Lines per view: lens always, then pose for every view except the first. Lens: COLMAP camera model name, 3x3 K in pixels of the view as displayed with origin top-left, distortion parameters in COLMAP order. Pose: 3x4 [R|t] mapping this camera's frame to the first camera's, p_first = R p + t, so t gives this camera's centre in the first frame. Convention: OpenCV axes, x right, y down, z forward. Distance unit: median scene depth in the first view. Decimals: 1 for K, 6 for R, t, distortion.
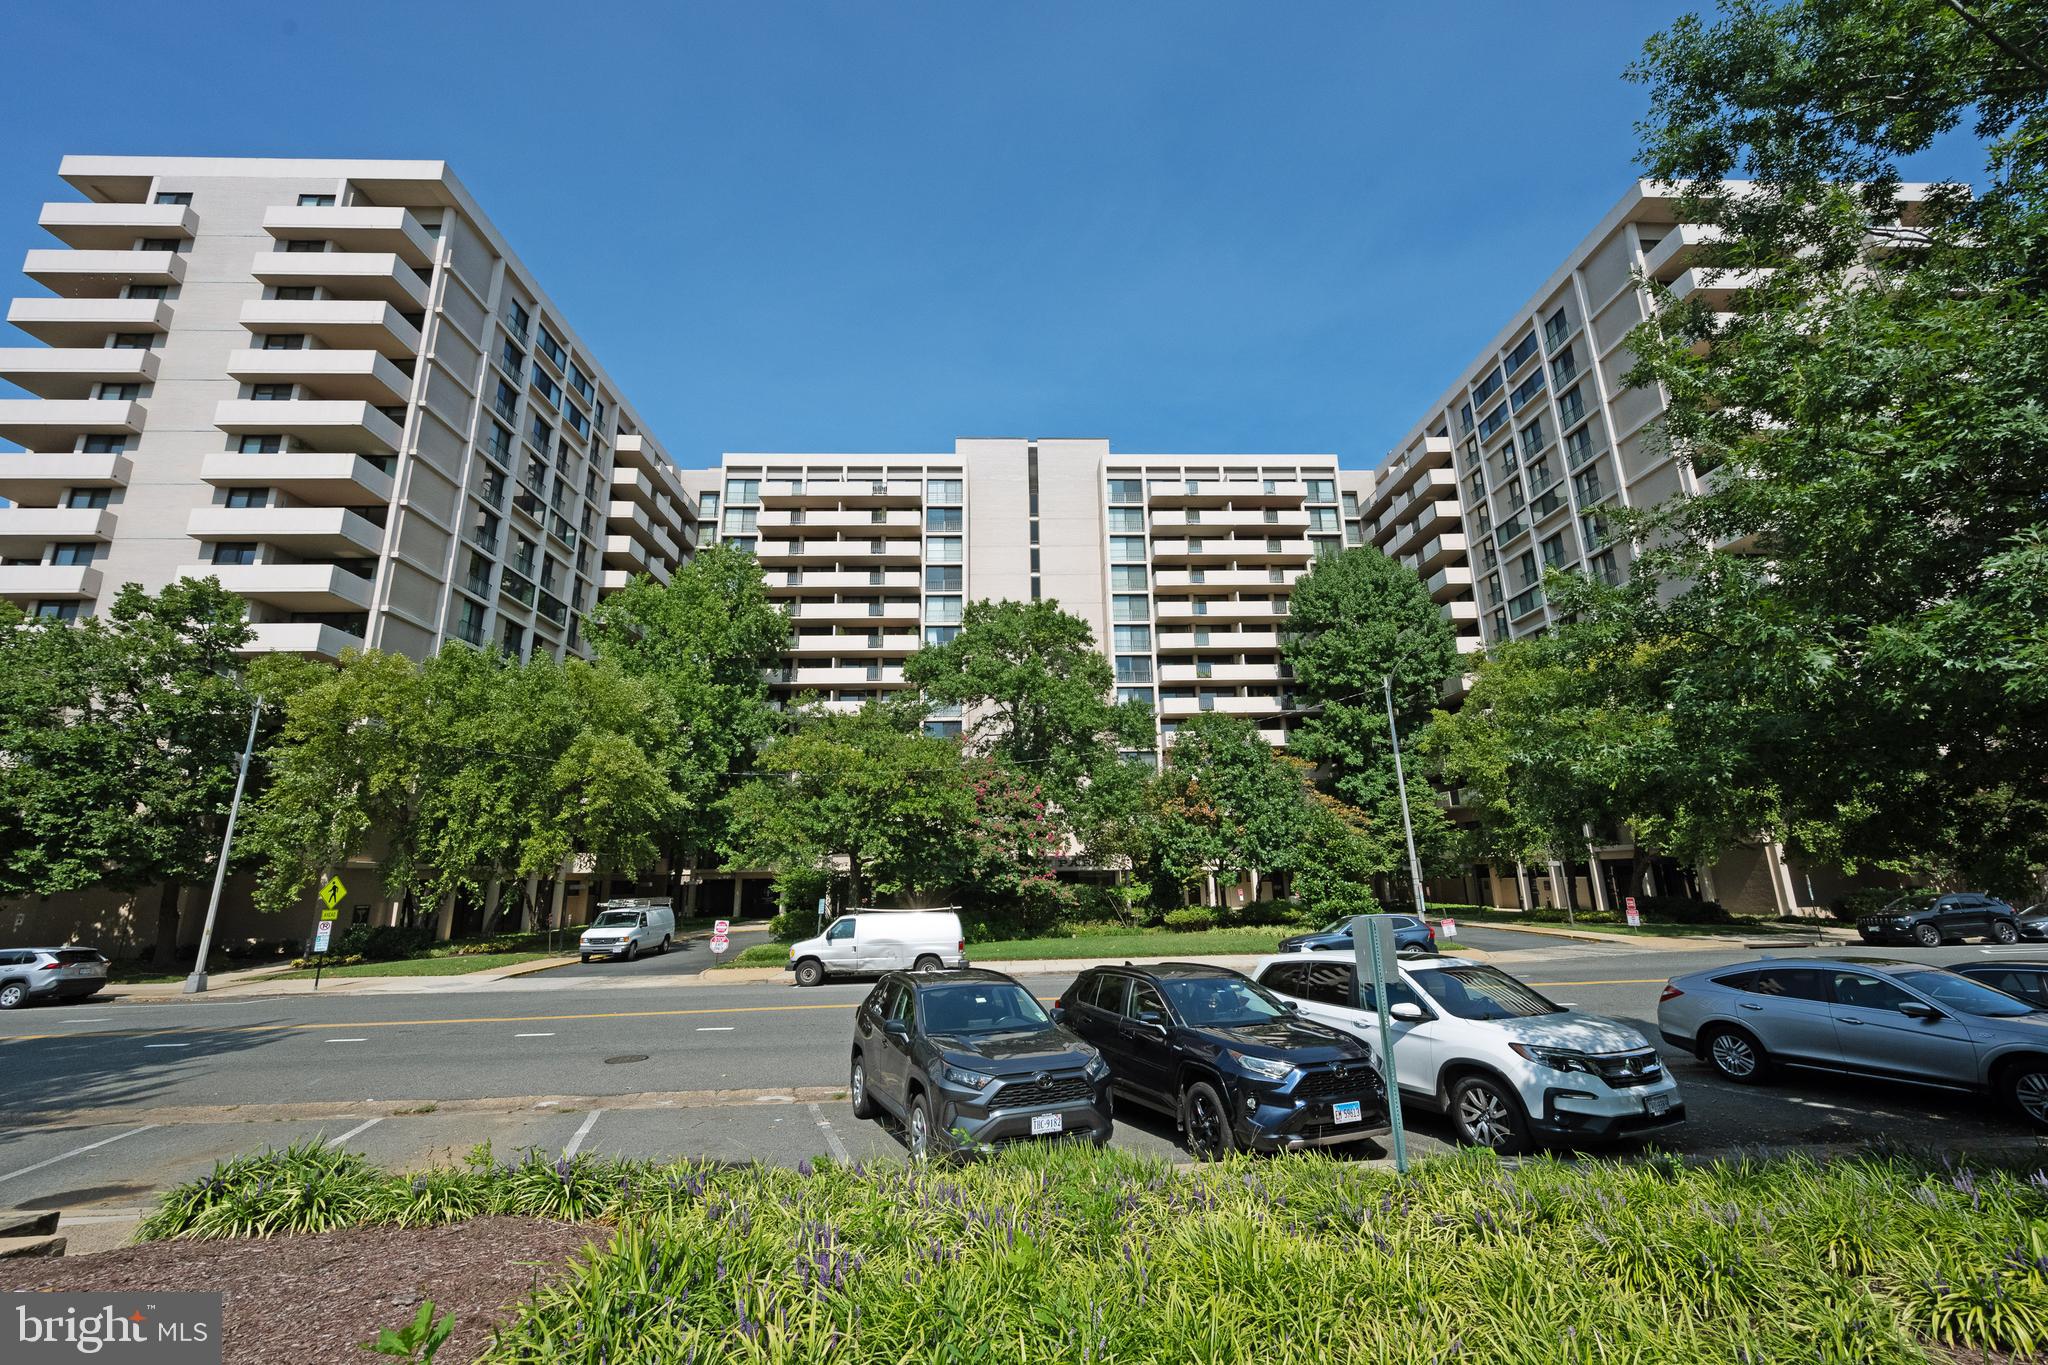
lens RADIAL K [[806.1, 0, 1033.1], [0, 806.1, 683.9], [0, 0, 1]] dist [-0.006311, -0.000837]
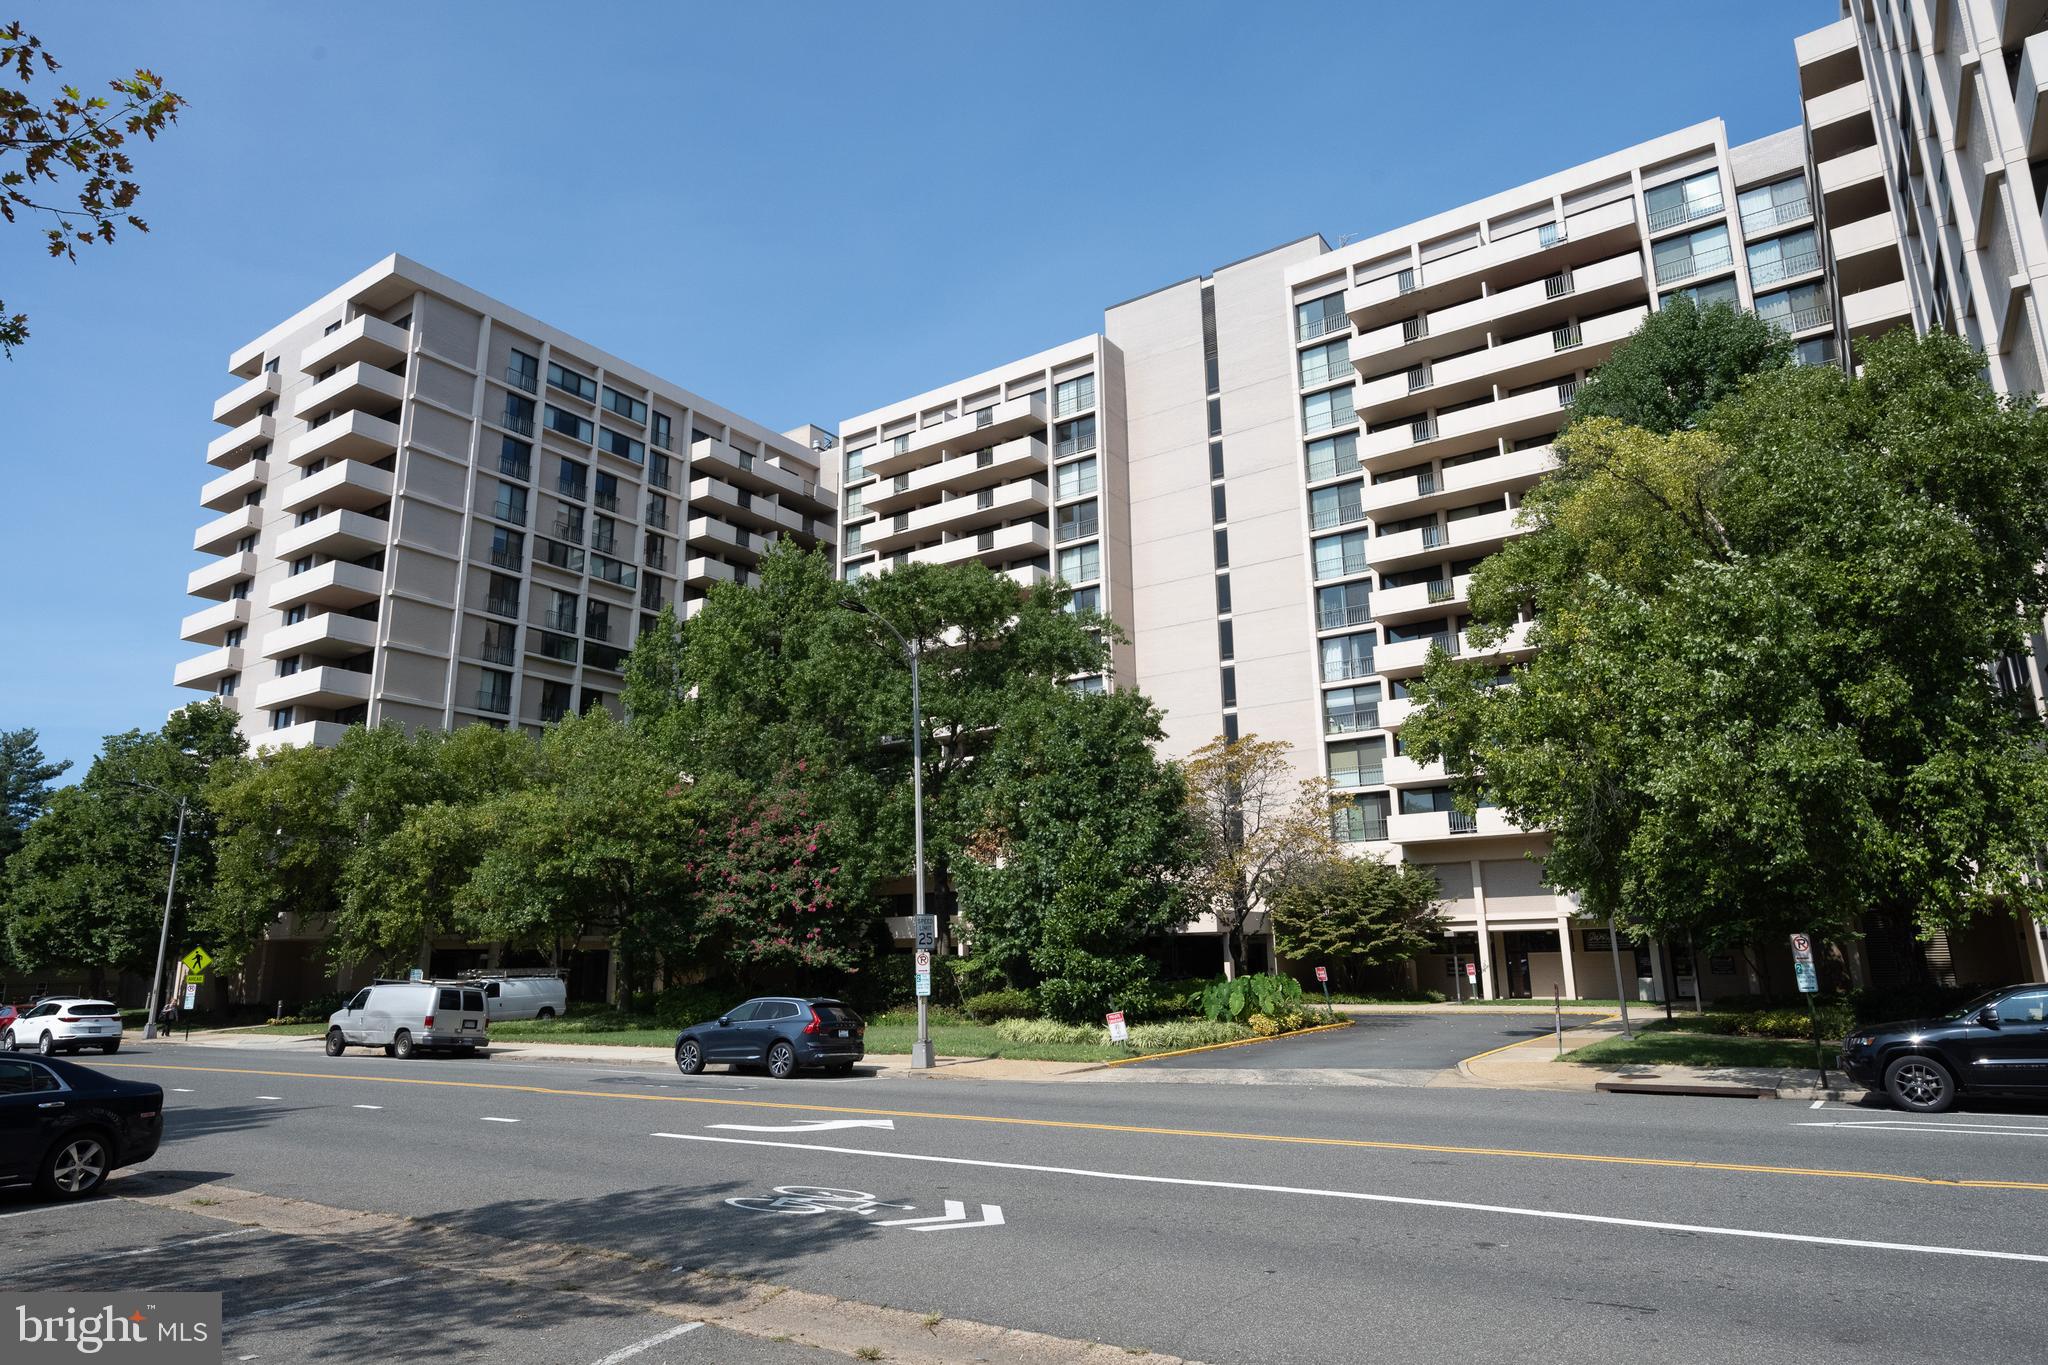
lens RADIAL K [[1208.4, 0, 1023.7], [0, 1208.4, 679.0], [0, 0, 1]] dist [-0.007944, 0.000645]
pose [[0.802208, -0.130699, -0.582563, 0.459302], [0.144272, 0.989264, -0.023277, 0.024768], [0.579351, -0.065375, 0.812452, 0.108371]]
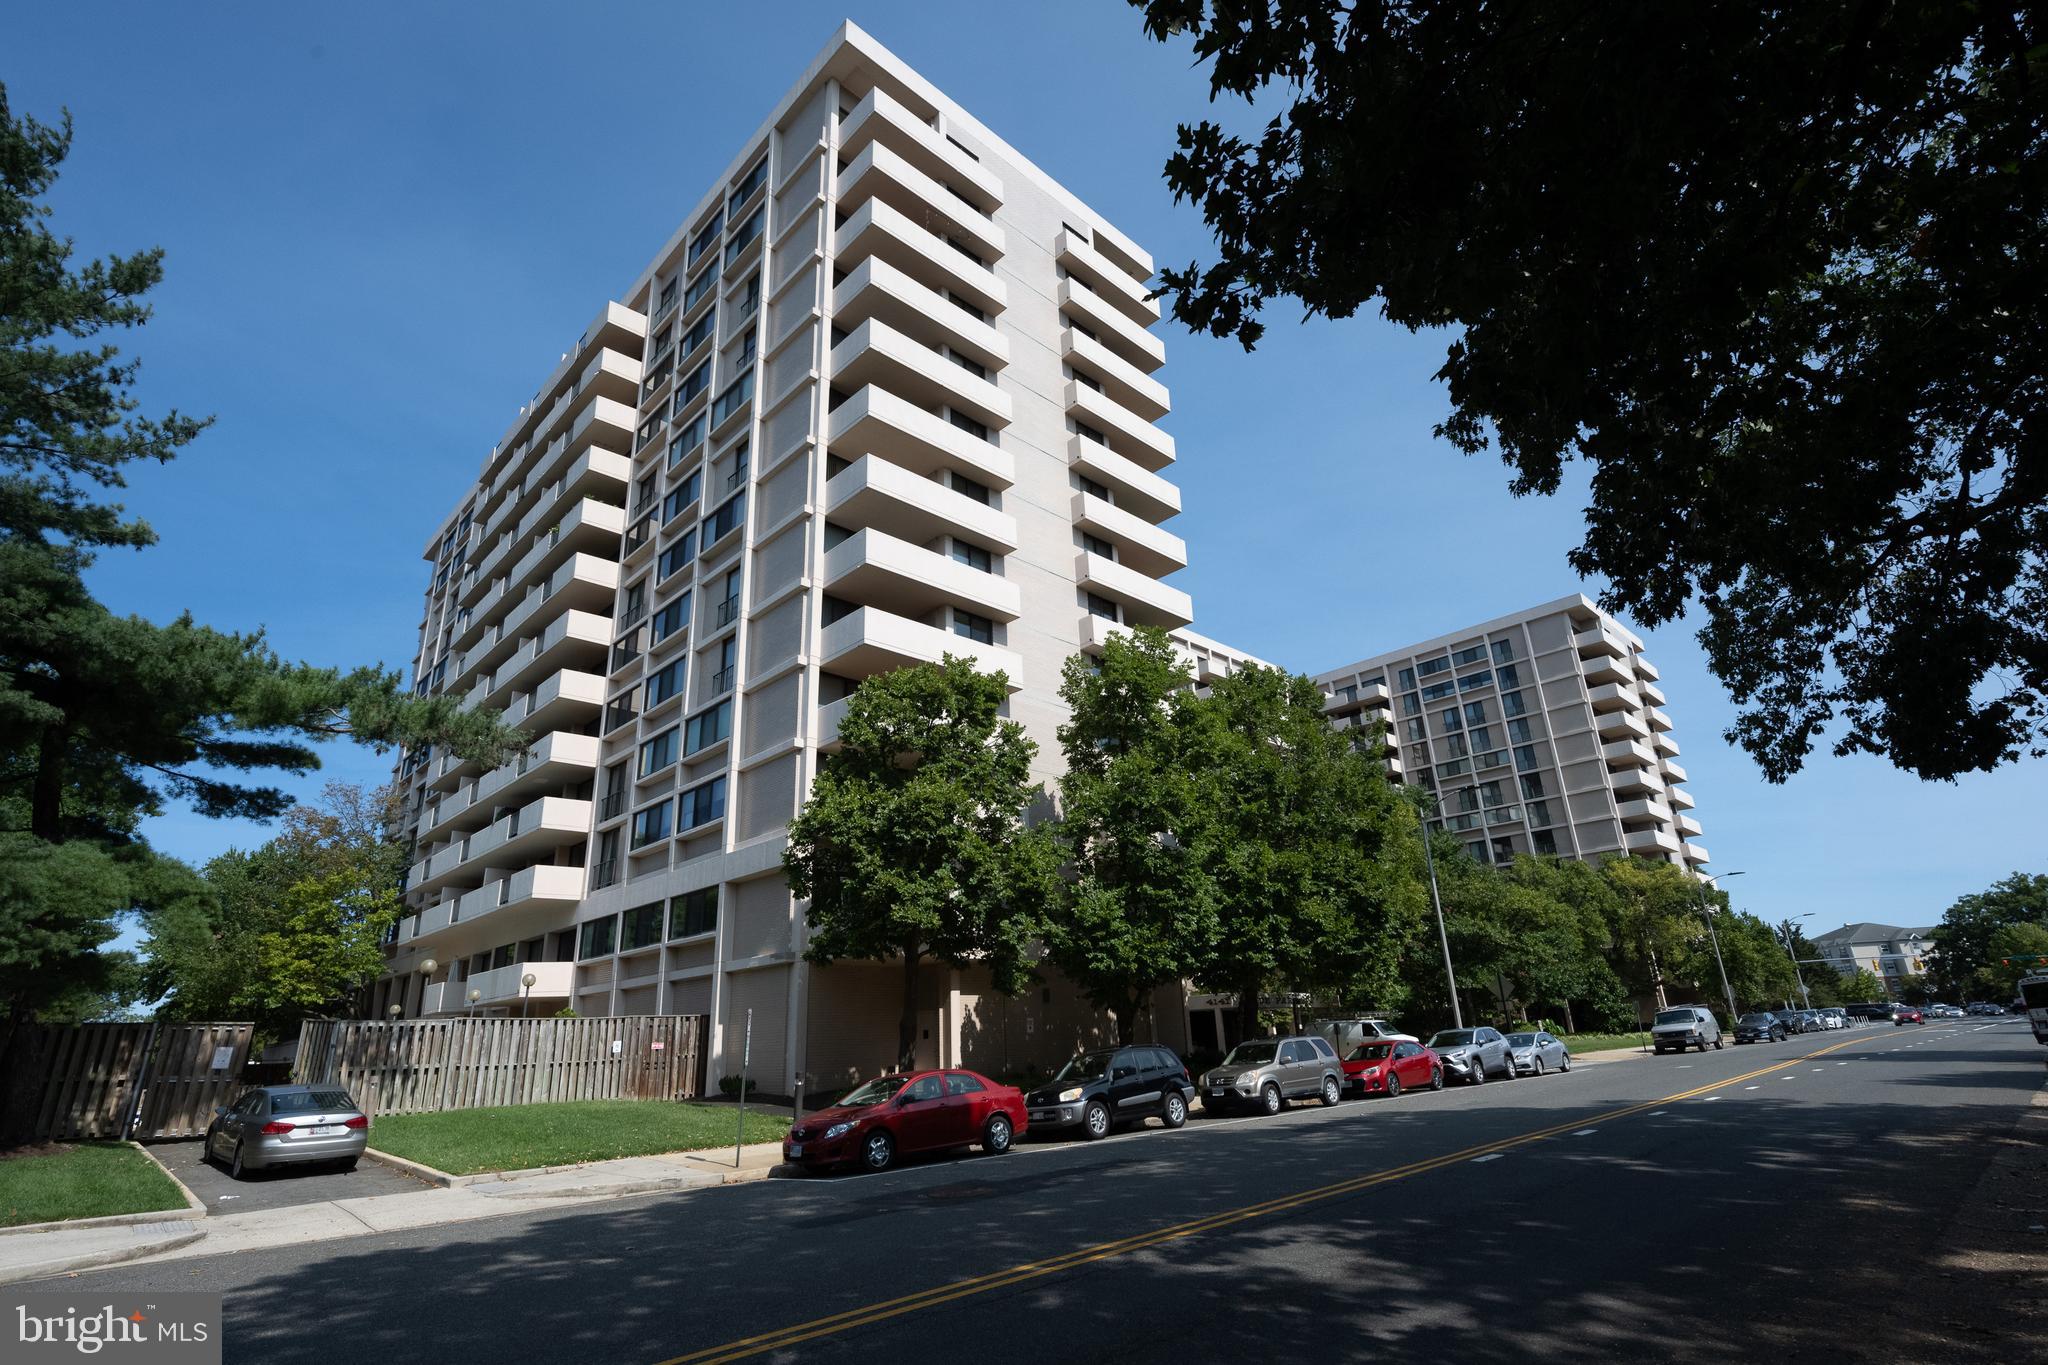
lens RADIAL K [[993.2, 0, 1028.0], [0, 993.2, 672.9], [0, 0, 1]] dist [0.004900, 0.000026]
pose [[0.745879, 0.226881, 0.626251, -0.948910], [-0.138453, 0.972475, -0.187412, 0.067503], [-0.651534, 0.053081, 0.756760, 0.109357]]
